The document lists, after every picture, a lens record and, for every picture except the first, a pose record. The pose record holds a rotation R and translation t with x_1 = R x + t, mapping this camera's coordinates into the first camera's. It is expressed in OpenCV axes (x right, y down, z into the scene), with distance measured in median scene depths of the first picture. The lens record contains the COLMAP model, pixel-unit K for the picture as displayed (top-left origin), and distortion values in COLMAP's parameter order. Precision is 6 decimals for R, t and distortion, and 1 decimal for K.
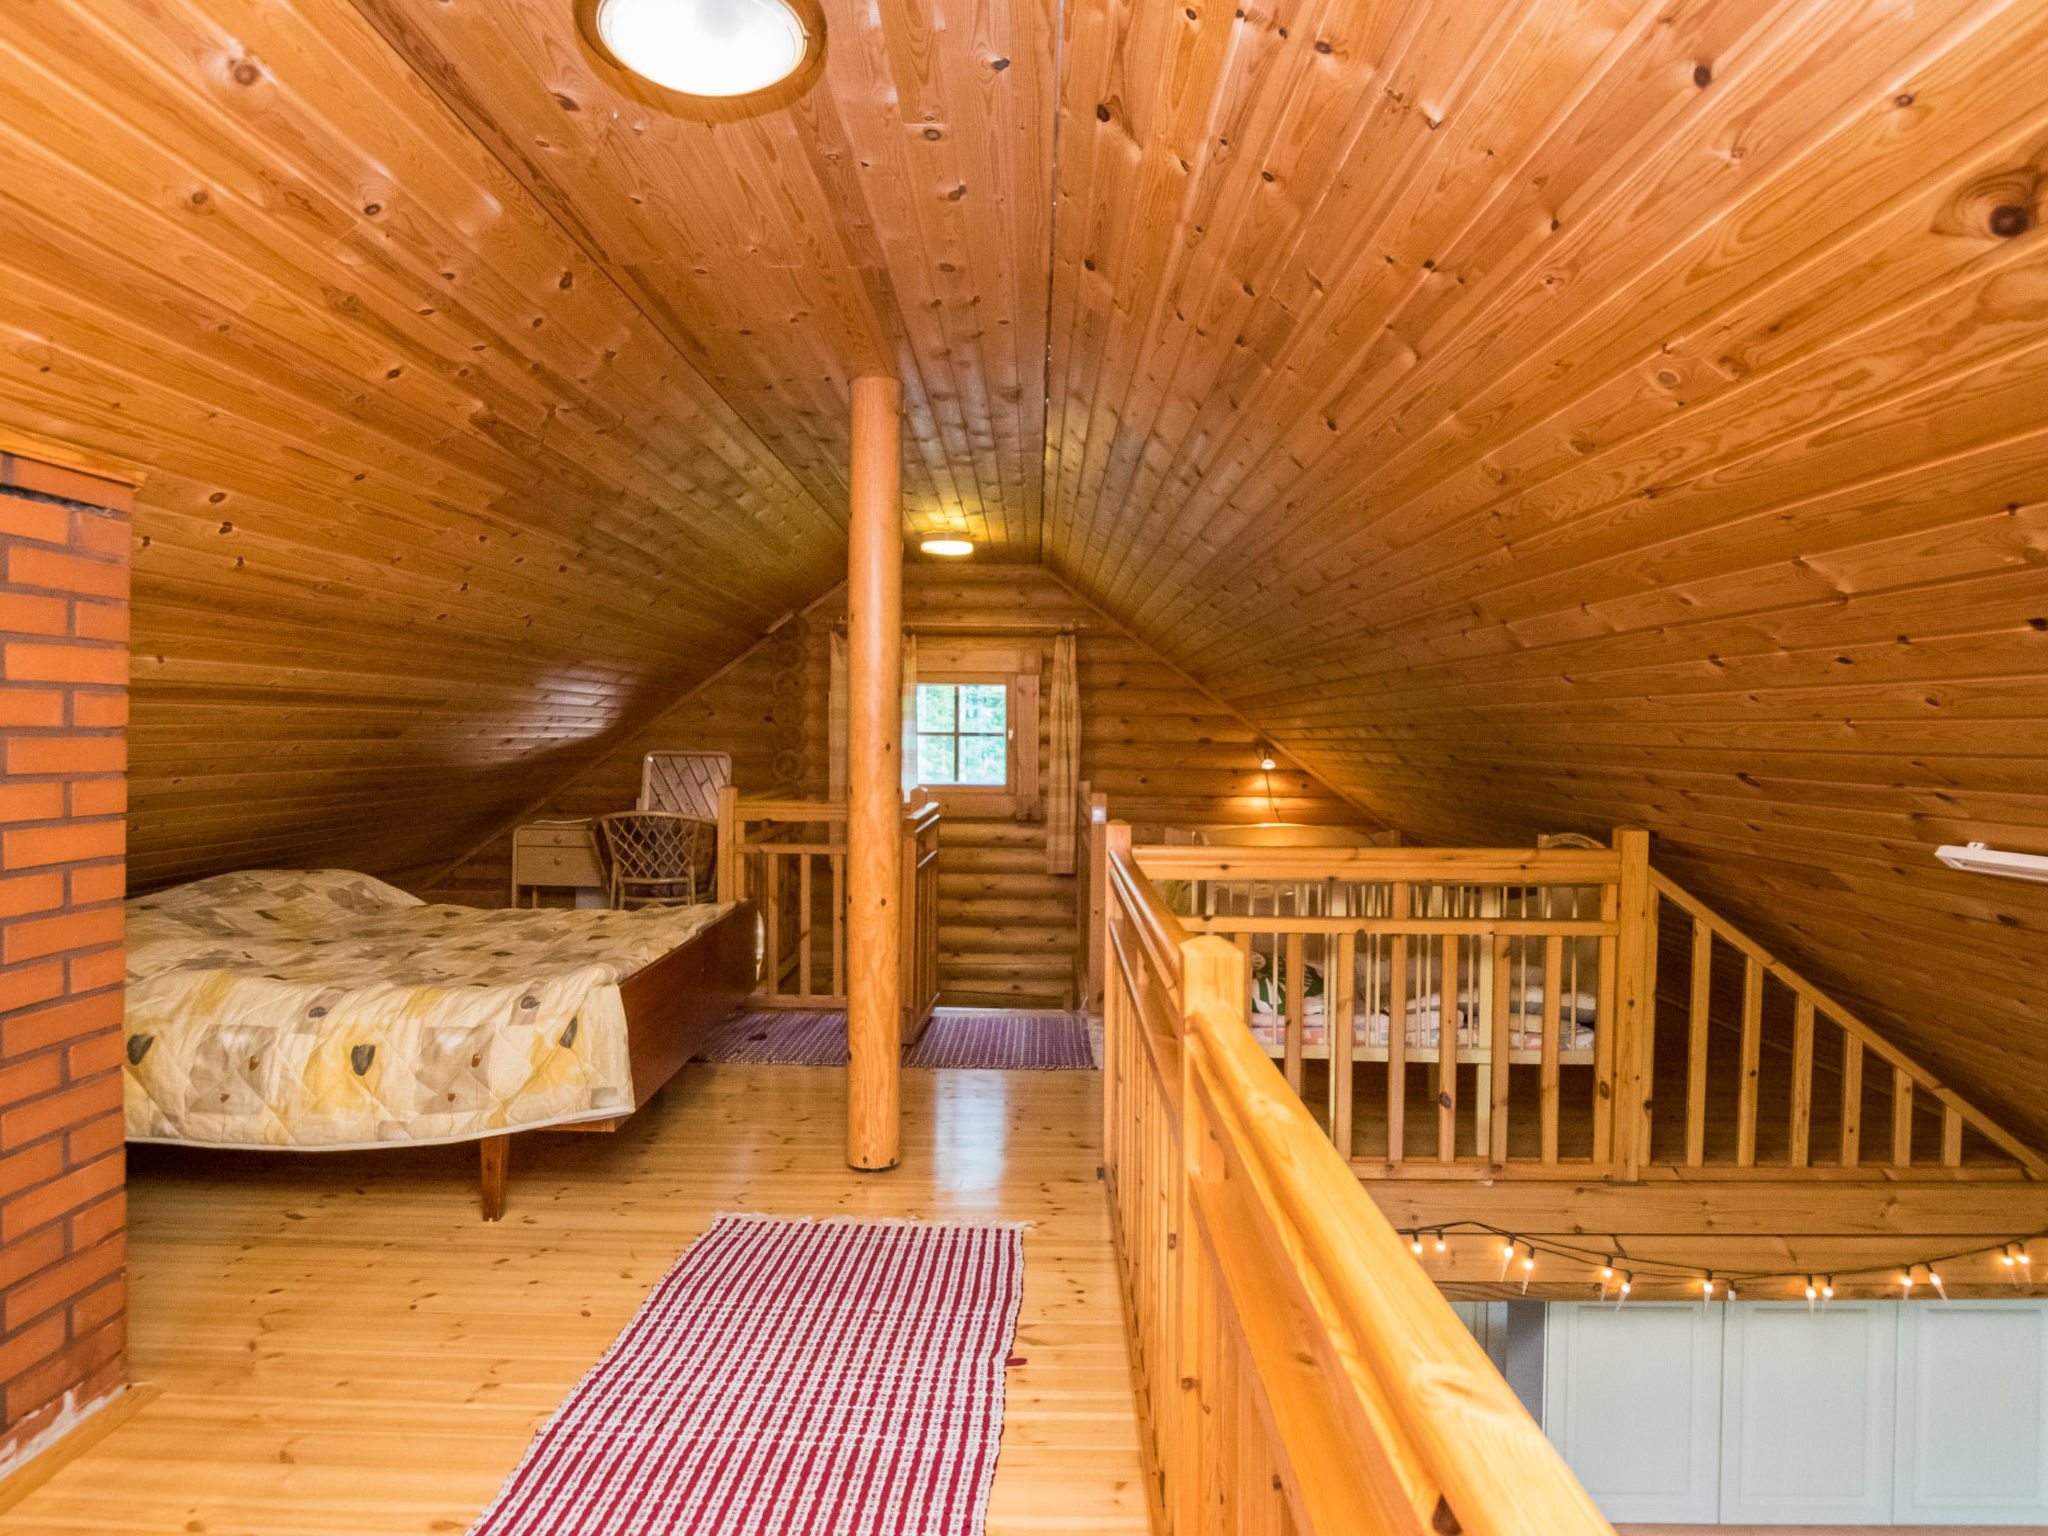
lens RADIAL K [[1244.7, 0, 1022.7], [0, 1244.7, 771.0], [0, 0, 1]] dist [-0.004793, 0.000914]
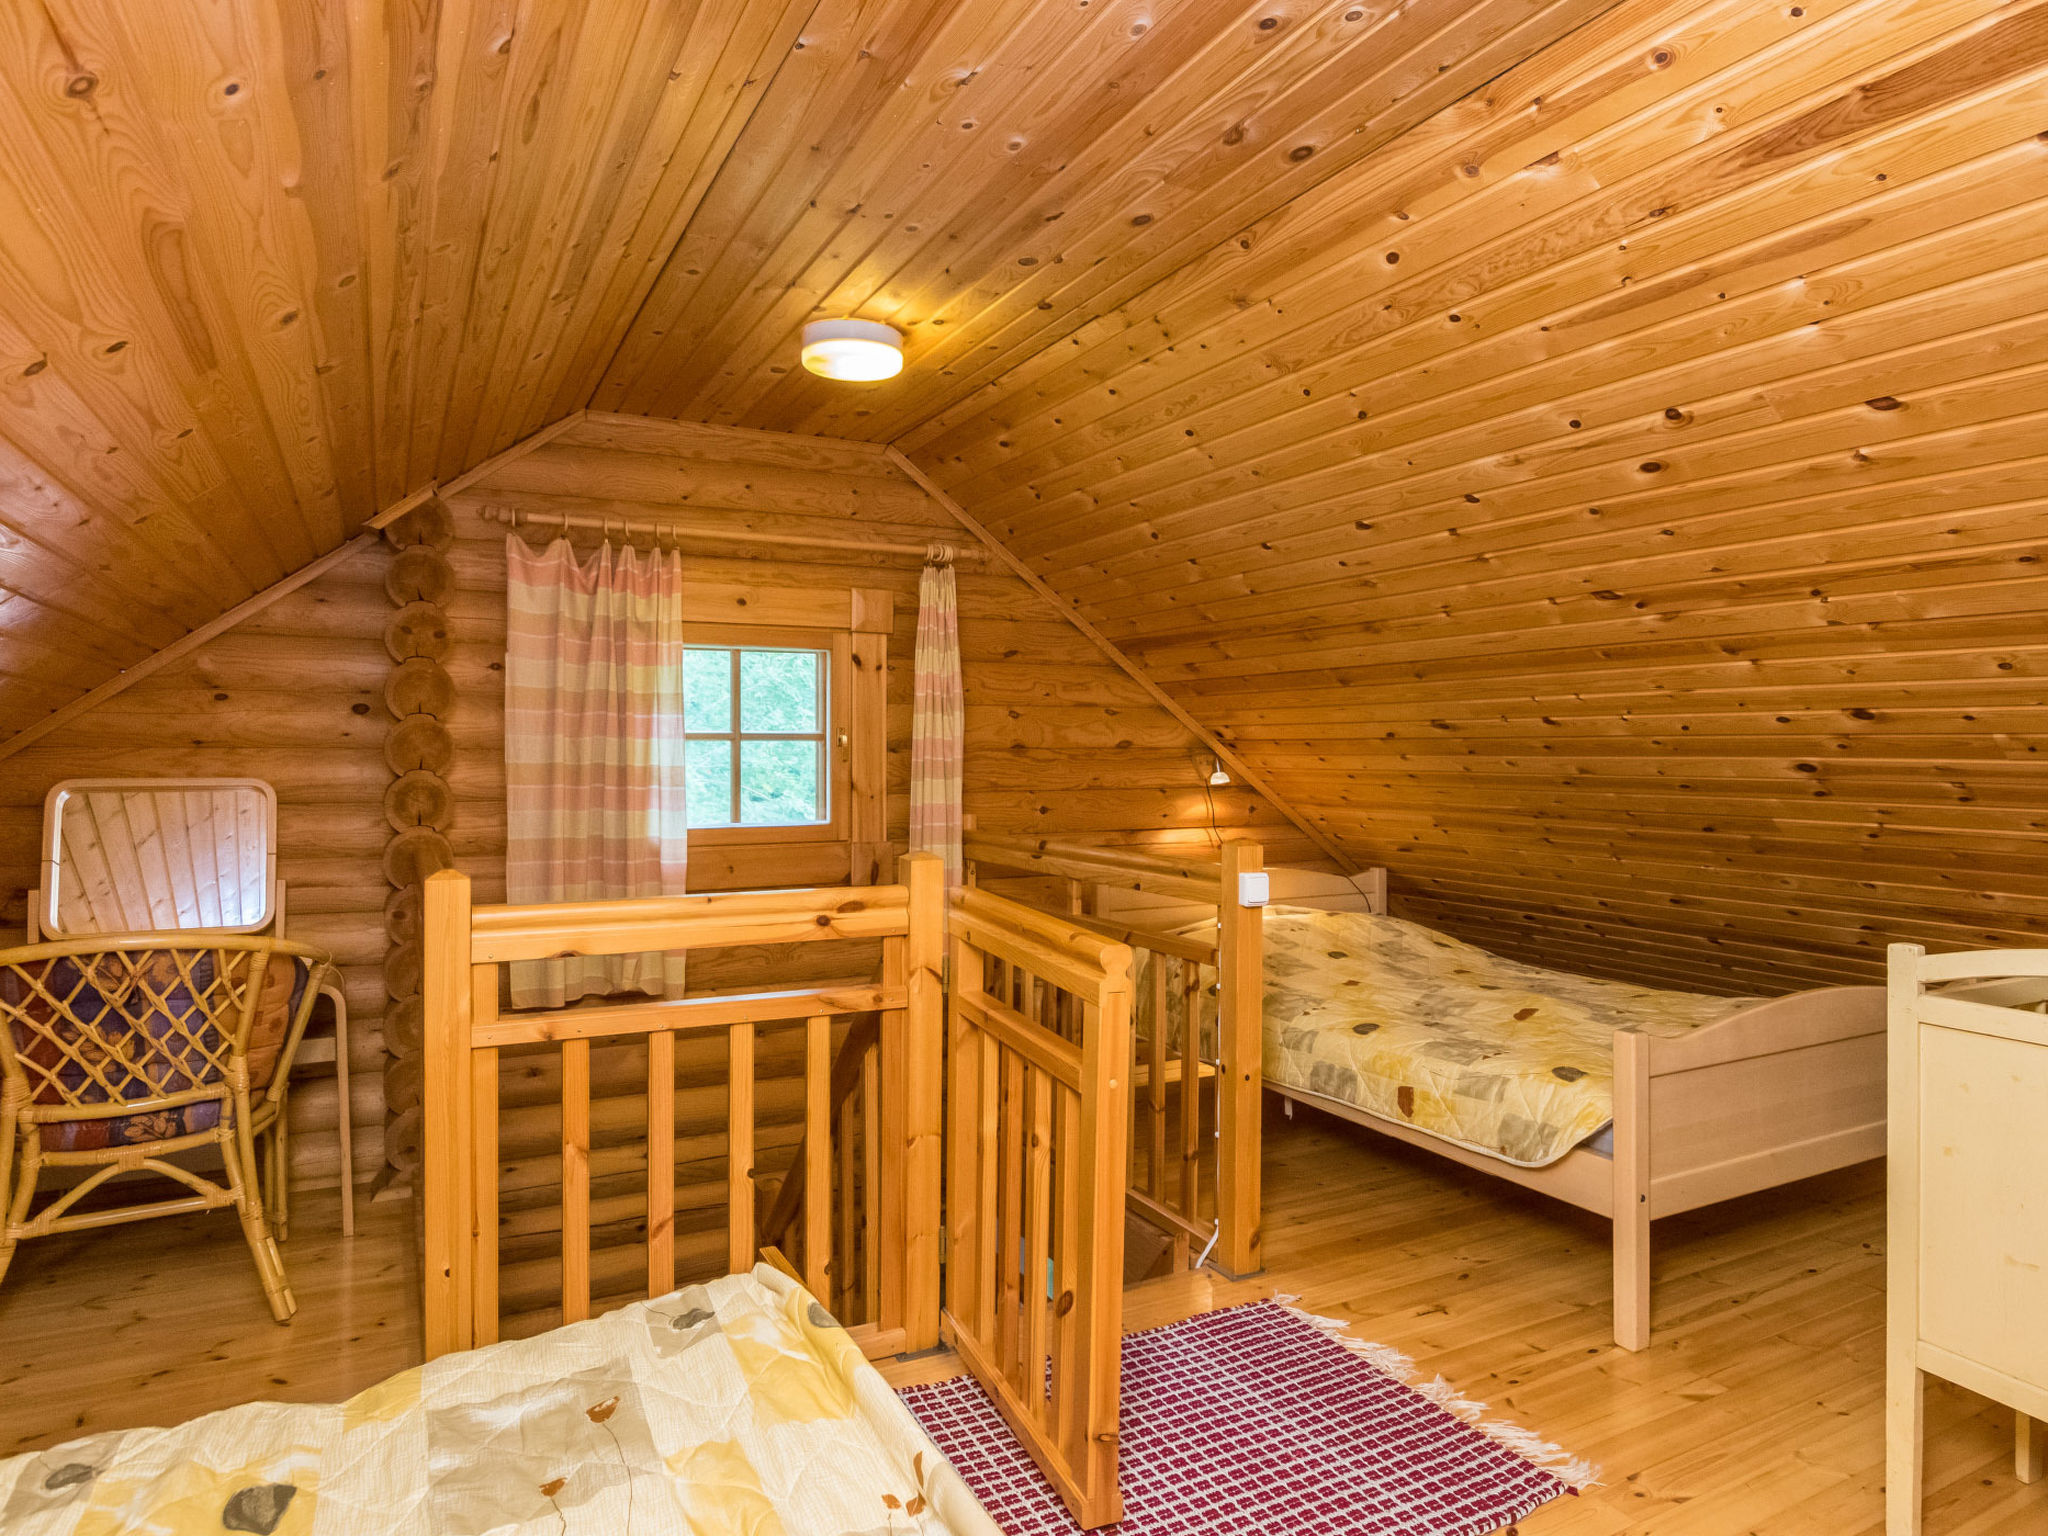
lens RADIAL K [[1244.7, 0, 1026.9], [0, 1244.7, 762.4], [0, 0, 1]] dist [-0.004793, 0.000914]
pose [[0.893045, -0.017328, 0.449634, -0.196422], [0.024785, 0.999635, -0.010704, -0.009714], [-0.449285, 0.020704, 0.893149, 0.463216]]
